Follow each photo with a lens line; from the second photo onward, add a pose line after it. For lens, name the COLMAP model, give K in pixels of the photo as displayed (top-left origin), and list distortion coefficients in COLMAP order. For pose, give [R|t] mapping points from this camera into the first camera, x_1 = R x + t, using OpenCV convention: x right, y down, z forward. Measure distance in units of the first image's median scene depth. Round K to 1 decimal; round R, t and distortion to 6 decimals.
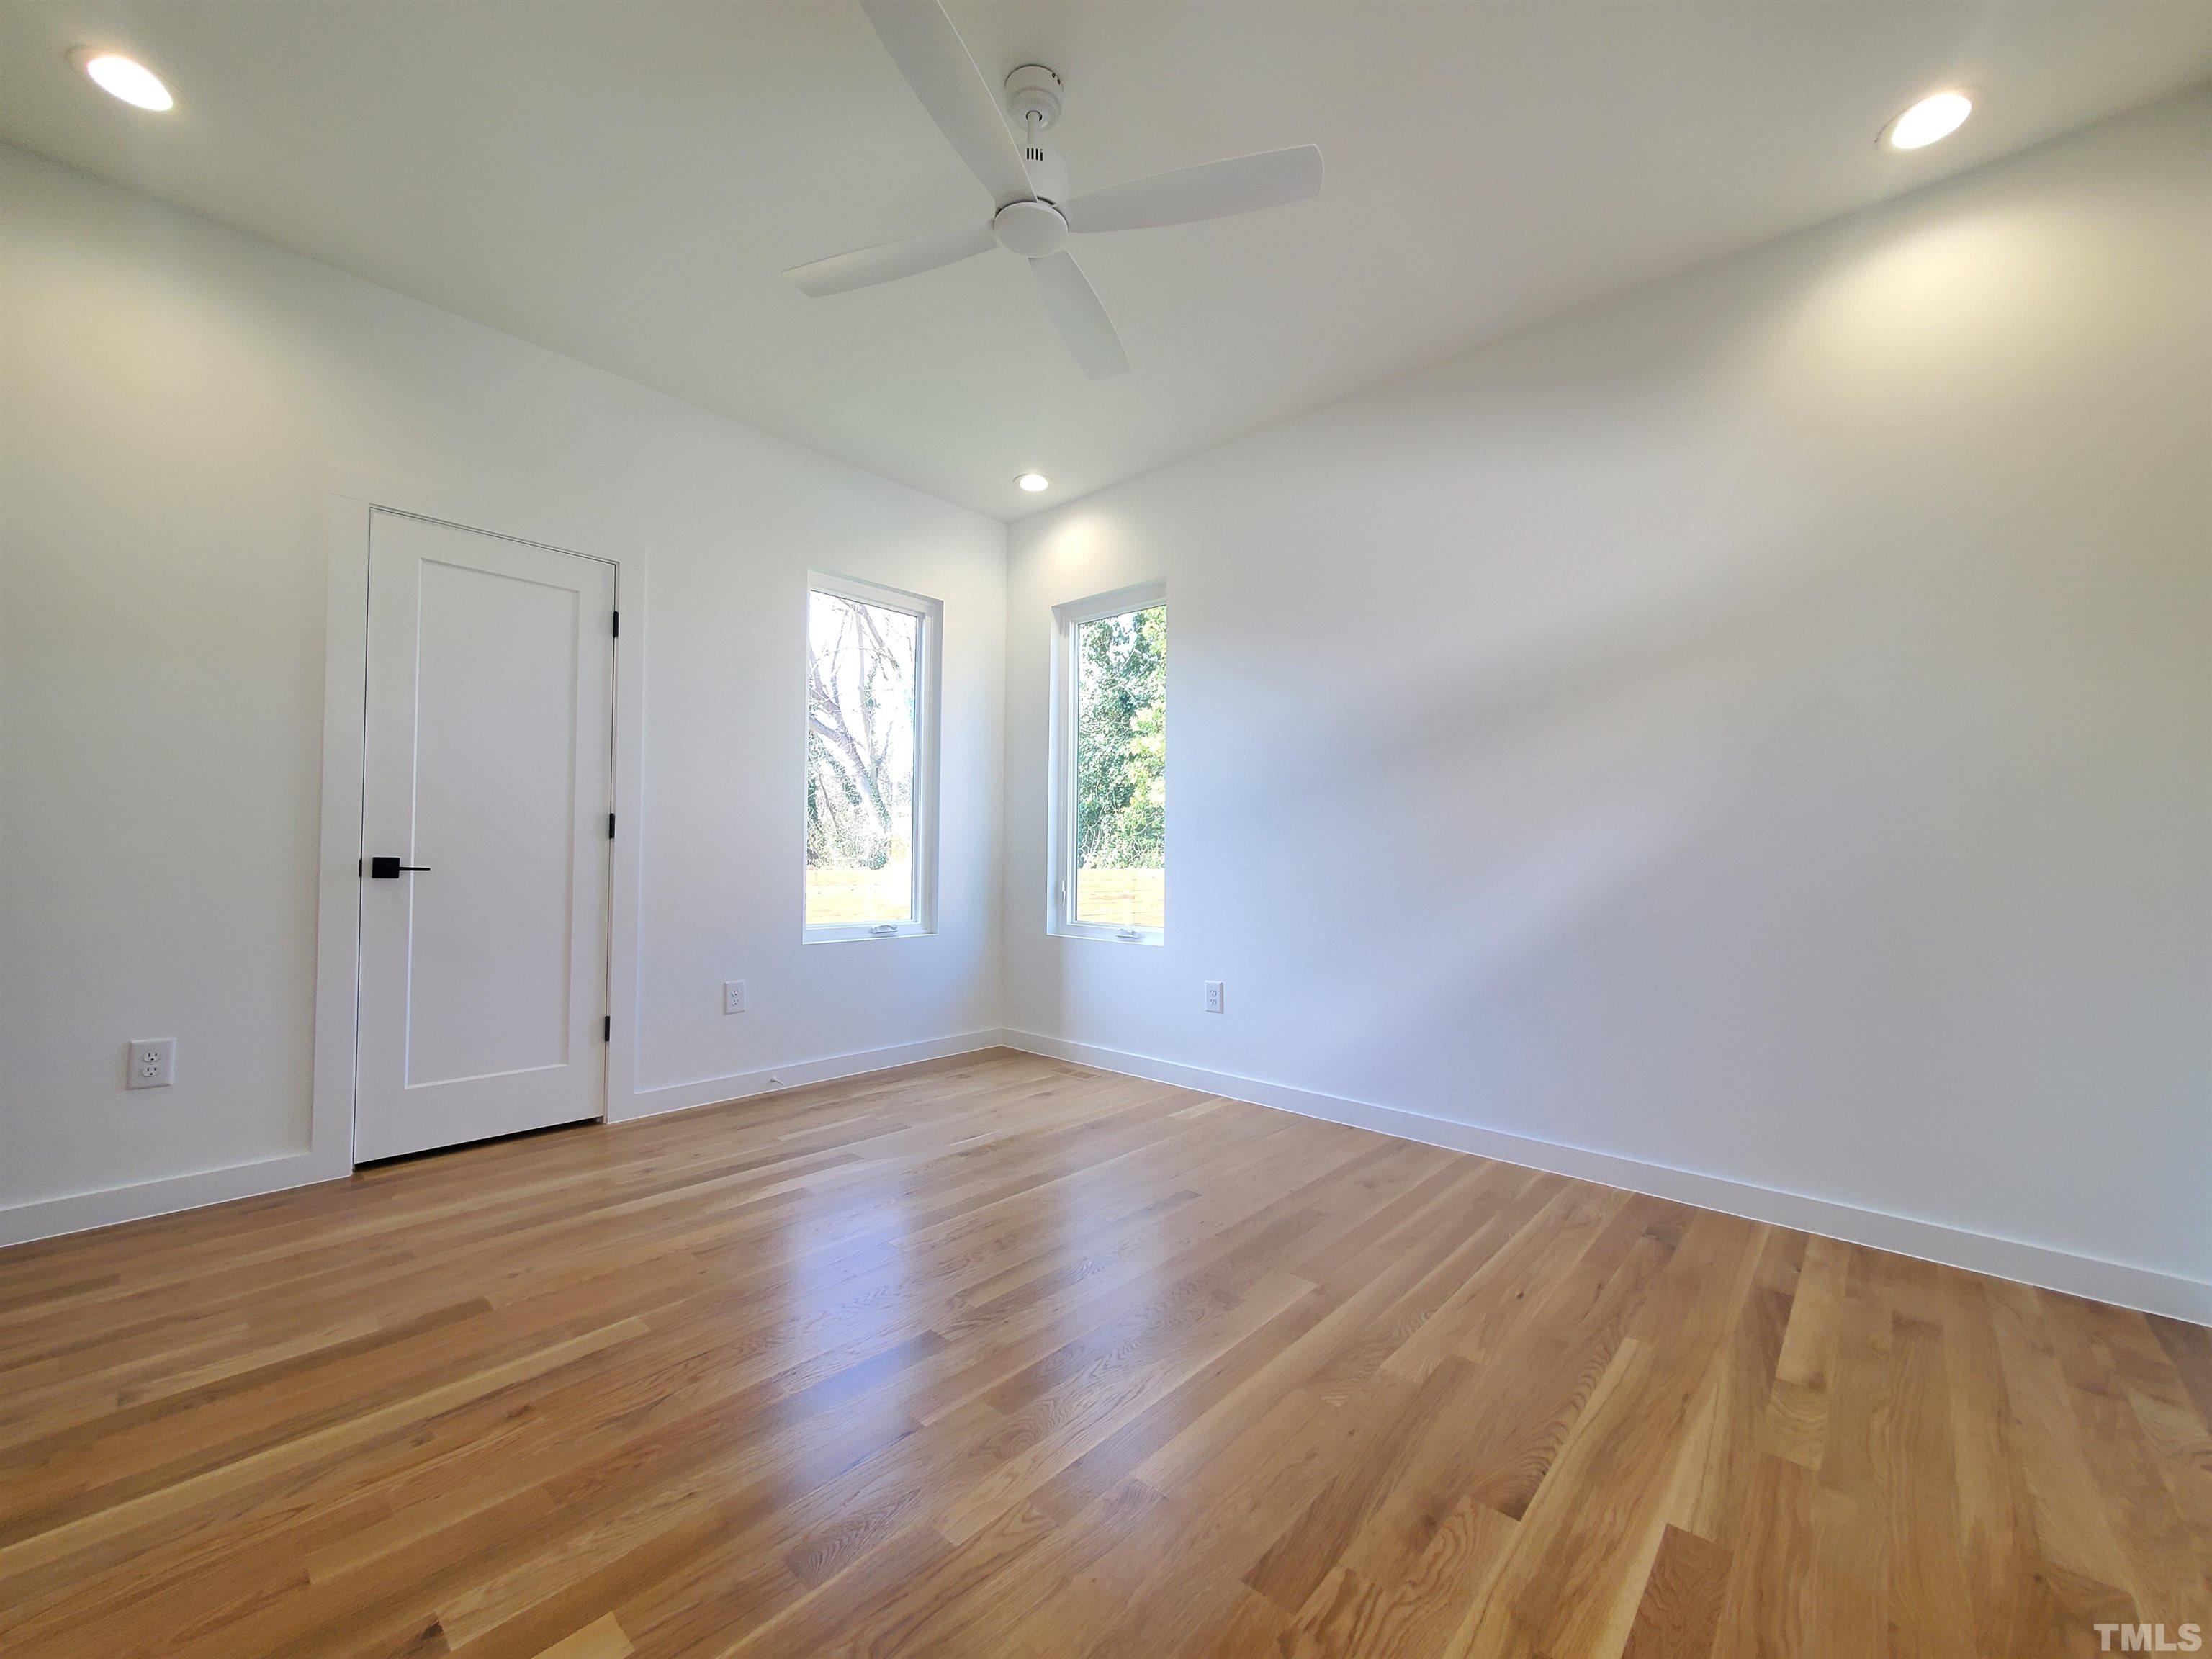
lens RADIAL K [[880.5, 0, 1090.0], [0, 880.5, 838.6], [0, 0, 1]] dist [0.005796, -0.000078]
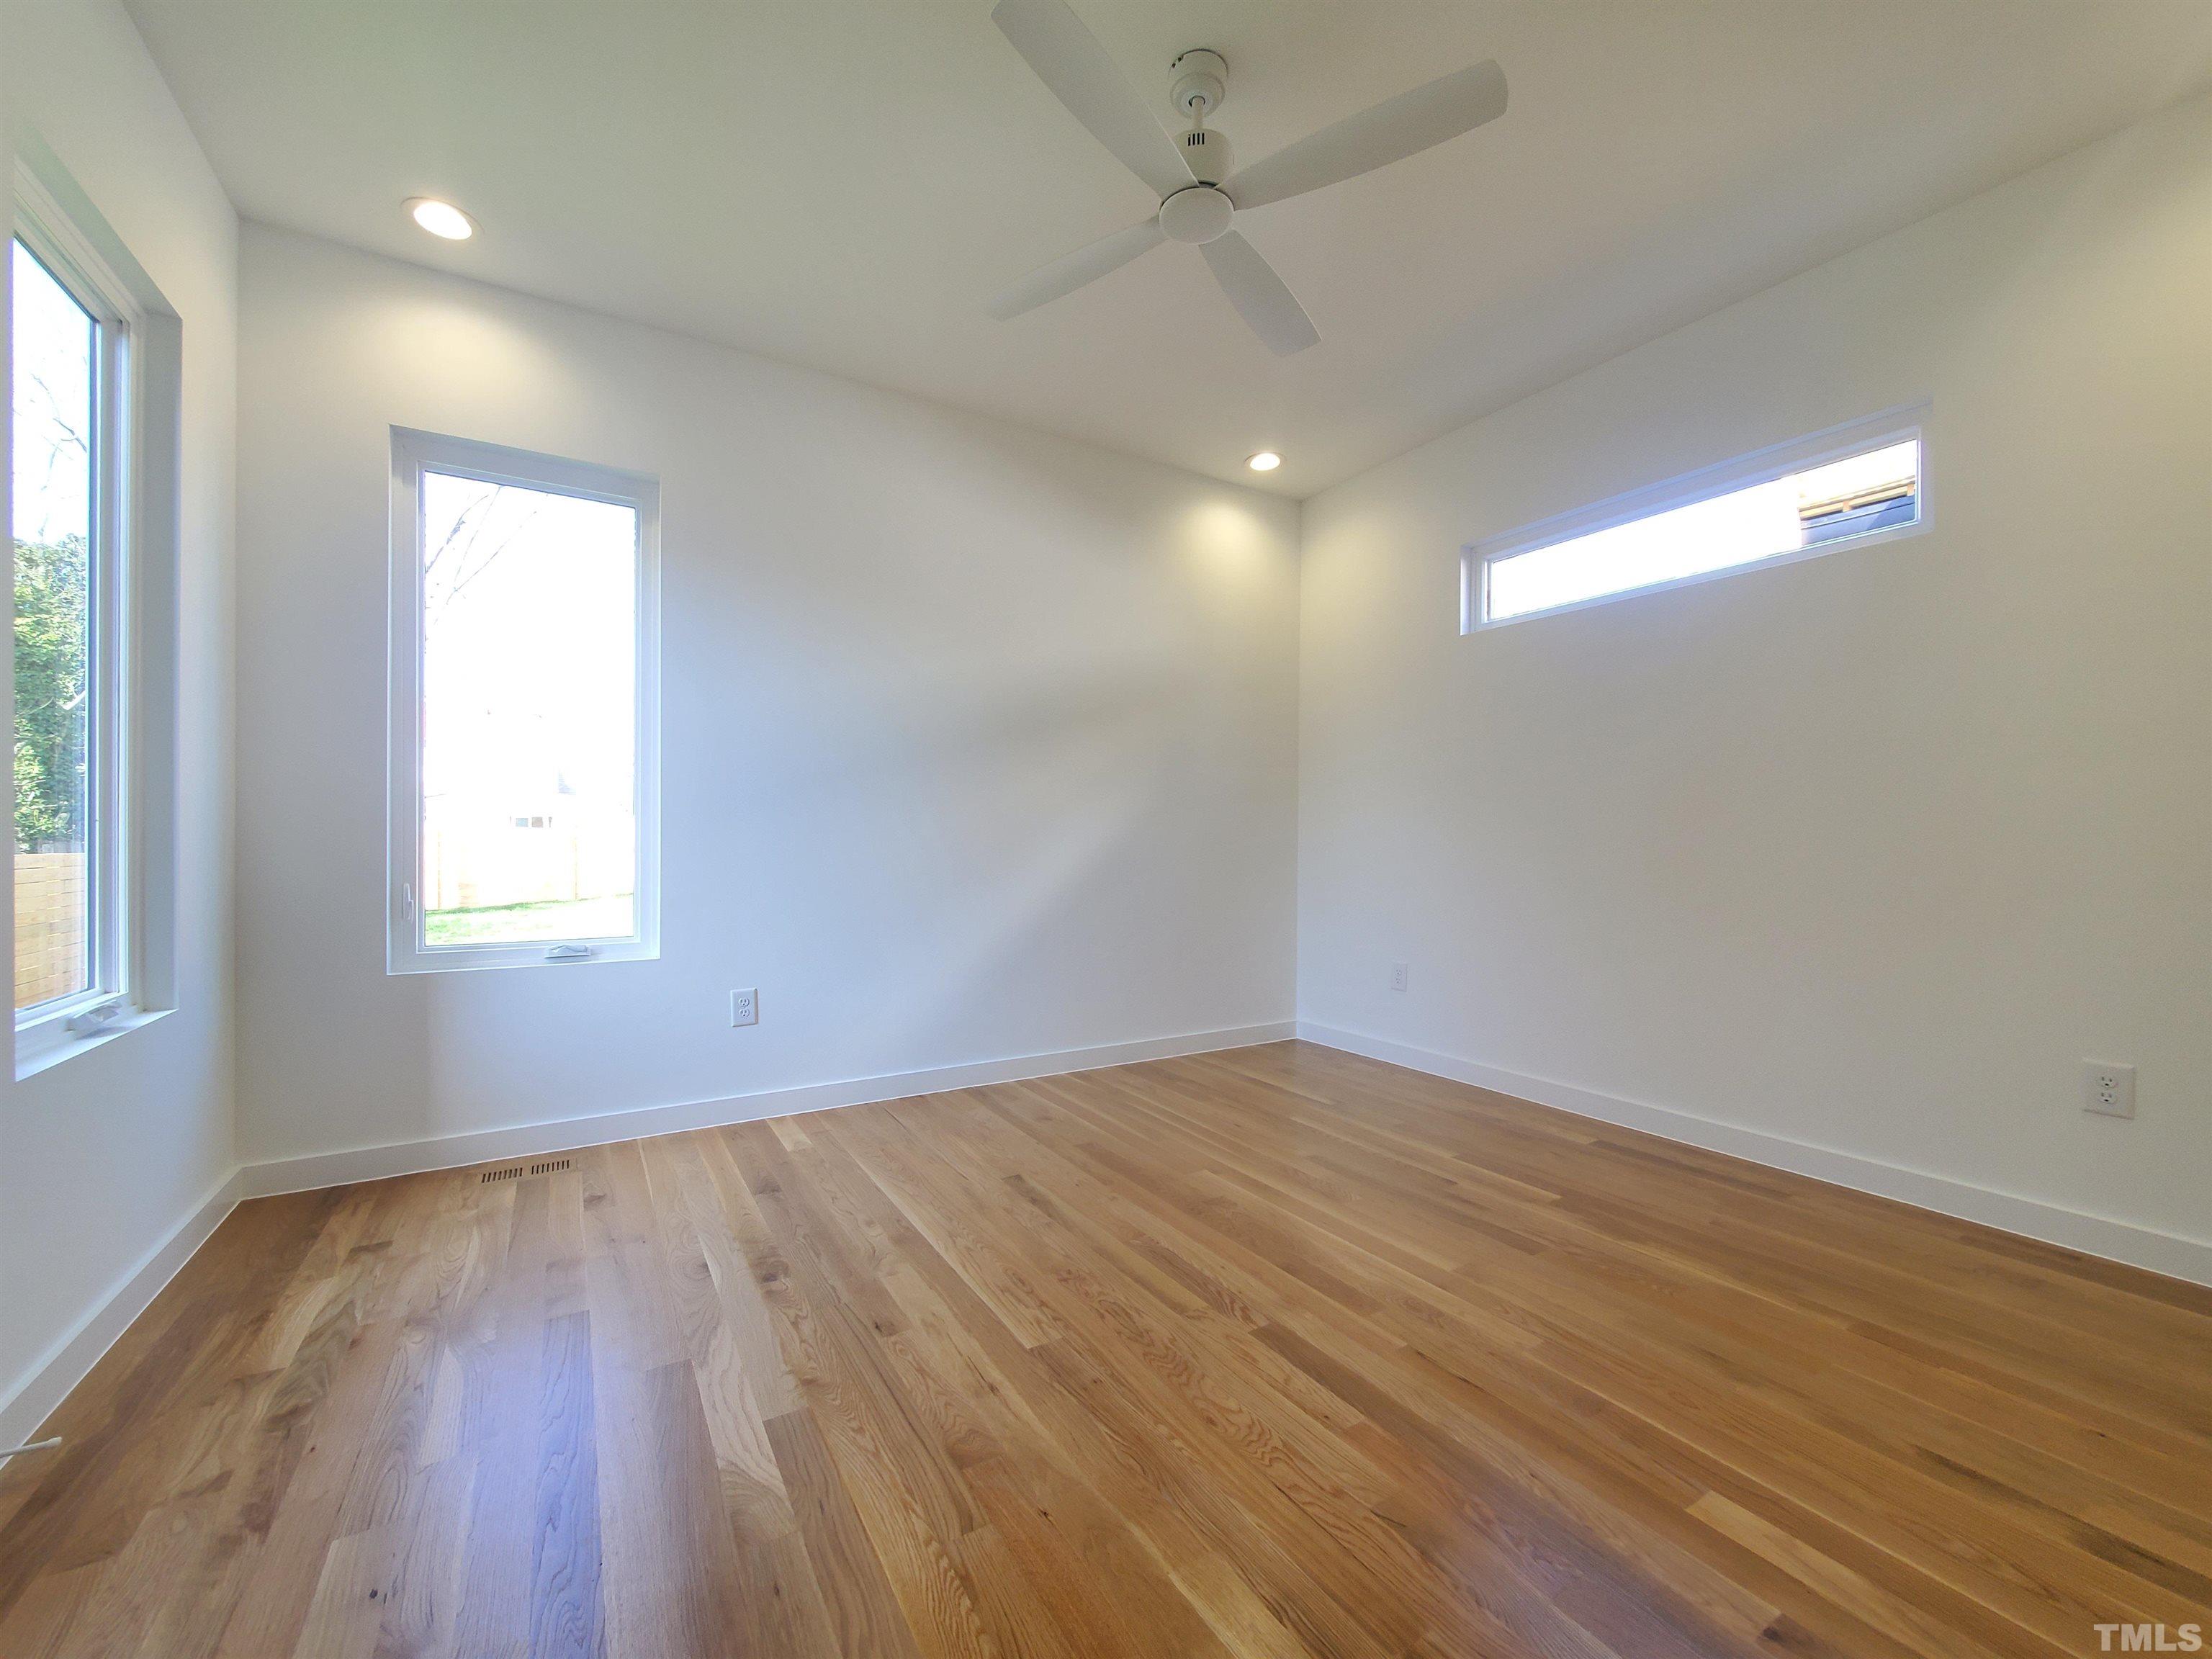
lens RADIAL K [[880.5, 0, 1092.5], [0, 880.5, 829.6], [0, 0, 1]] dist [0.005796, -0.000078]
pose [[0.277473, 0.000443, 0.960733, -0.855894], [-0.021863, 0.999744, 0.005854, -0.005628], [-0.960485, -0.022629, 0.277411, 0.659222]]
